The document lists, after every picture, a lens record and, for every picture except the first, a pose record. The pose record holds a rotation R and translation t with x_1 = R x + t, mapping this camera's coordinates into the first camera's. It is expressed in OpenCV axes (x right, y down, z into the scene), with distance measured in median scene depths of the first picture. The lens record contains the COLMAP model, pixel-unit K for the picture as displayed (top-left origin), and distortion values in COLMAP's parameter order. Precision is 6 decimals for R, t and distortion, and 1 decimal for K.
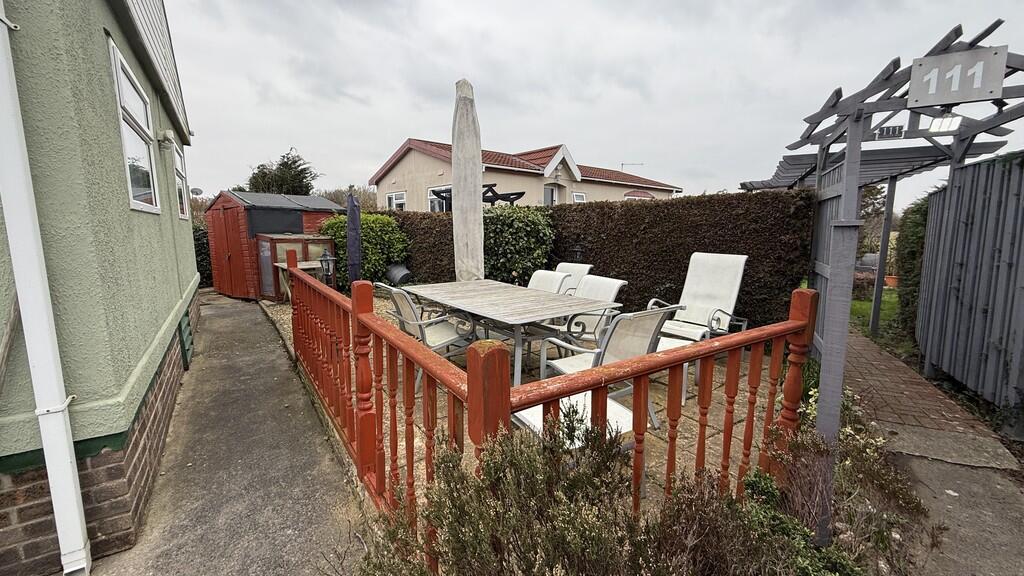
lens RADIAL K [[398.5, 0, 511.9], [0, 398.5, 281.4], [0, 0, 1]] dist [-0.002341, -0.000320]
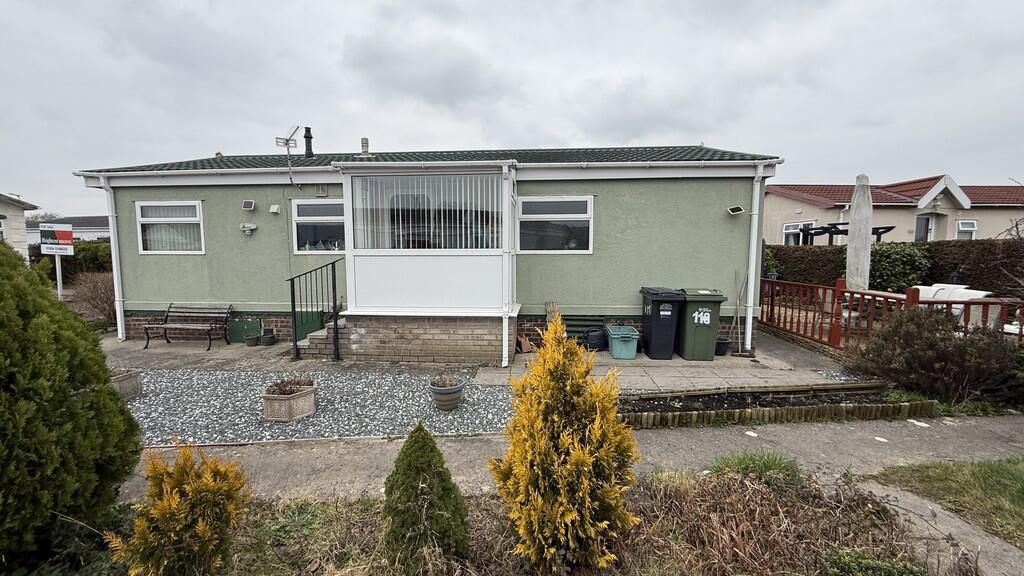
lens RADIAL K [[398.5, 0, 514.2], [0, 398.5, 288.6], [0, 0, 1]] dist [-0.002341, -0.000320]
pose [[0.768910, 0.053785, -0.637091, -0.060198], [-0.082197, 0.996502, -0.015077, 0.053749], [0.634051, 0.063960, 0.770641, -0.482999]]
